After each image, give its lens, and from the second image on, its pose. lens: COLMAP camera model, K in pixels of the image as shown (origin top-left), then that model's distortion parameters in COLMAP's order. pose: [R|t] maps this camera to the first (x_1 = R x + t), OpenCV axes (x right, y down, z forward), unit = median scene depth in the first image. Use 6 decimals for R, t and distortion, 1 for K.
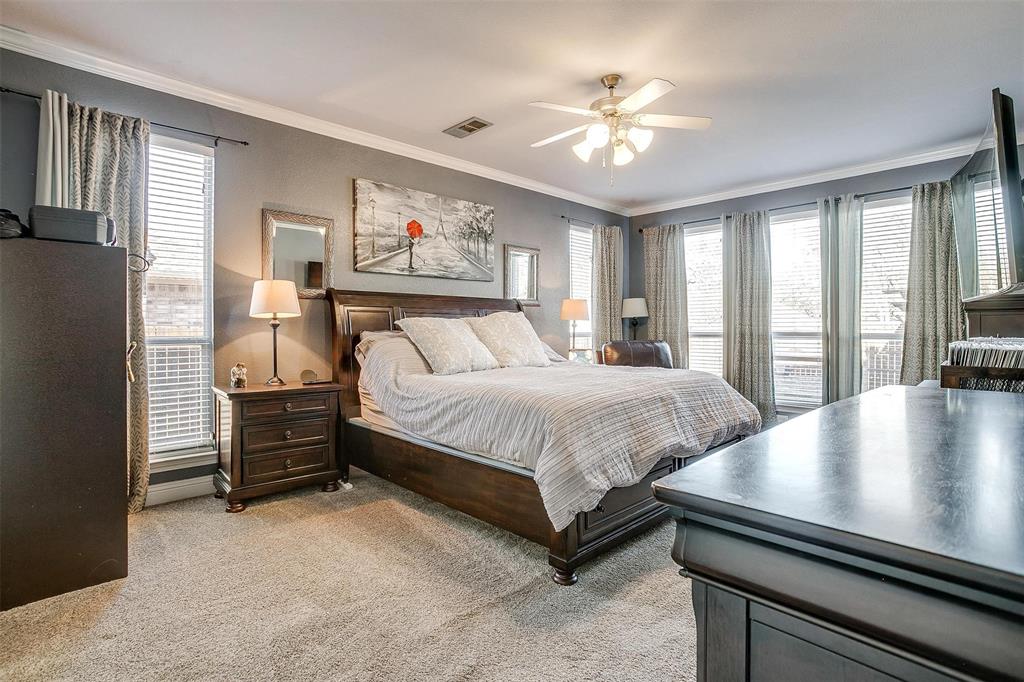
lens RADIAL K [[499.3, 0, 516.2], [0, 499.3, 332.2], [0, 0, 1]] dist [-0.047037, 0.023678]
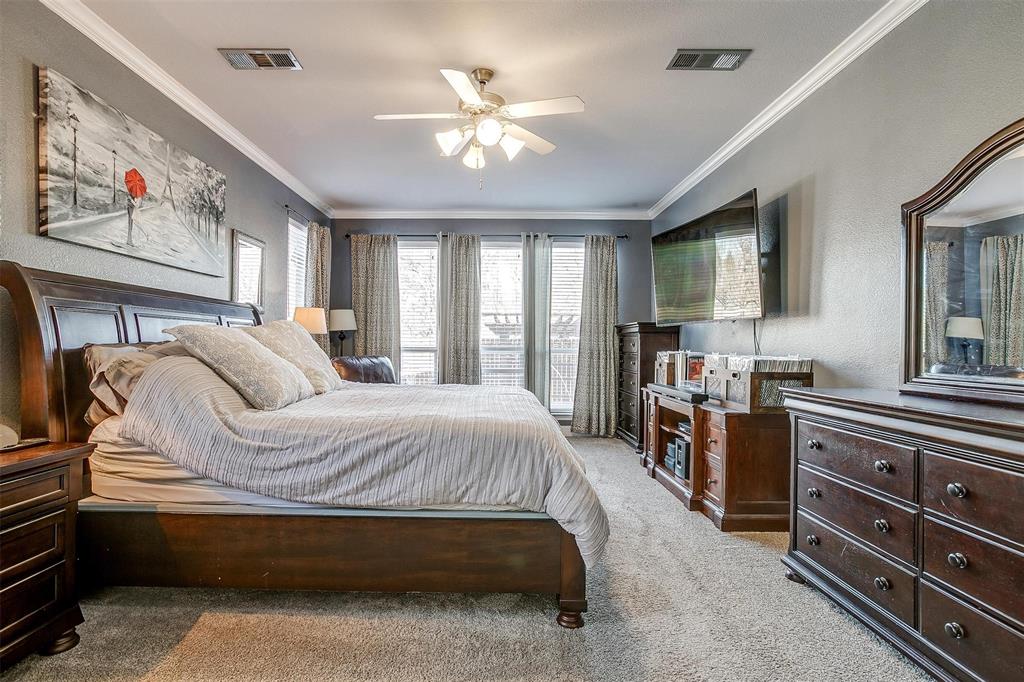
lens RADIAL K [[499.3, 0, 521.4], [0, 499.3, 349.2], [0, 0, 1]] dist [-0.047037, 0.023678]
pose [[0.703794, -0.002827, 0.710399, -0.299699], [-0.000957, 0.999987, 0.004927, -0.000660], [-0.710404, -0.004147, 0.703782, 0.214727]]
